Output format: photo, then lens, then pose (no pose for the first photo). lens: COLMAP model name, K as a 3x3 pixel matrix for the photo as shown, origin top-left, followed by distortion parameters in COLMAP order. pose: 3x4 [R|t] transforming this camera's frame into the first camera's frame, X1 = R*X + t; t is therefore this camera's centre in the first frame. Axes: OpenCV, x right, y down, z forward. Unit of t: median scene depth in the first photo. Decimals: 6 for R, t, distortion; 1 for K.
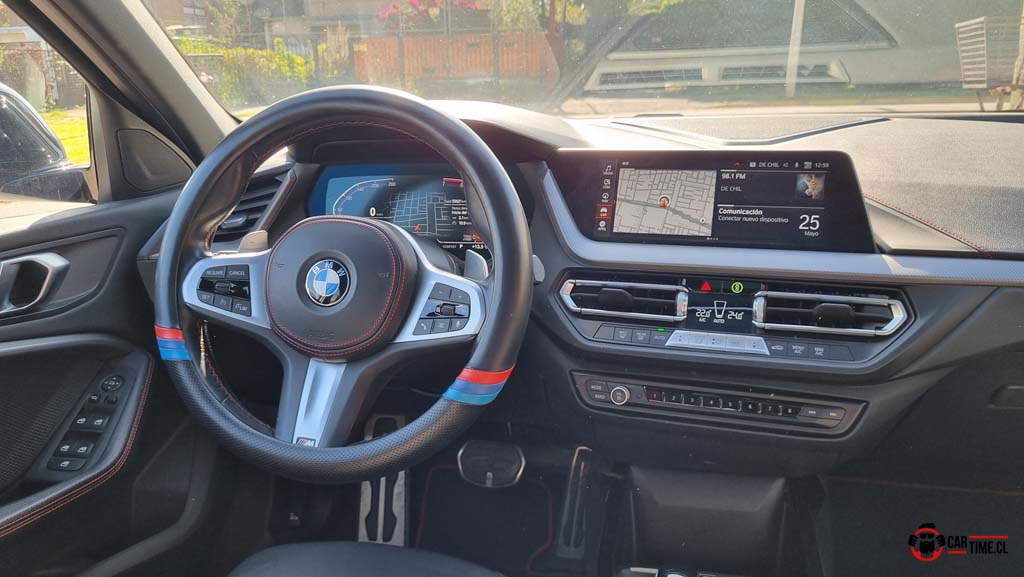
lens RADIAL K [[800.2, 0, 508.2], [0, 800.2, 289.9], [0, 0, 1]] dist [0.021434, -0.015140]
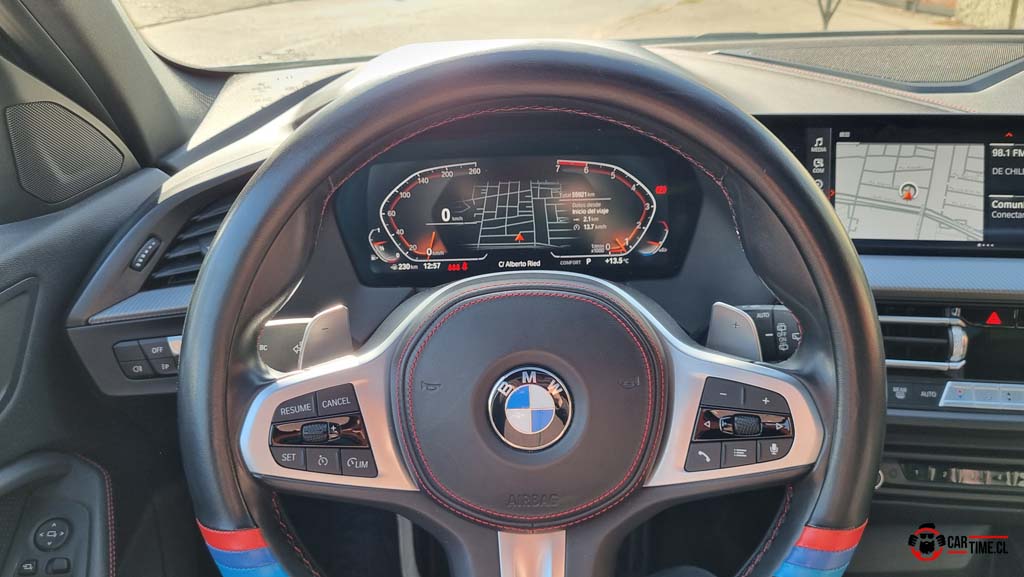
lens RADIAL K [[729.3, 0, 488.5], [0, 729.3, 287.1], [0, 0, 1]] dist [-0.004307, -0.003547]
pose [[0.973525, -0.083669, 0.212719, -0.313530], [0.052613, 0.987635, 0.147680, -0.147476], [-0.222445, -0.132578, 0.965889, 0.485773]]
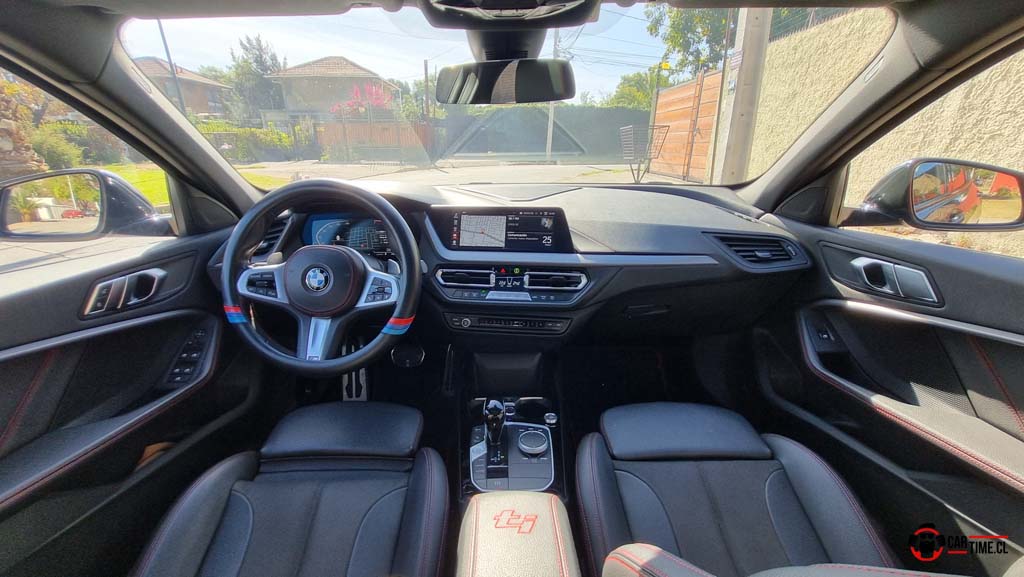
lens RADIAL K [[405.7, 0, 502.2], [0, 405.7, 297.1], [0, 0, 1]] dist [-0.002462, 0.001178]
pose [[0.976038, -0.059461, 0.209320, 0.009127], [0.038532, 0.993968, 0.102682, -0.046033], [-0.214163, -0.092156, 0.972441, -0.081054]]
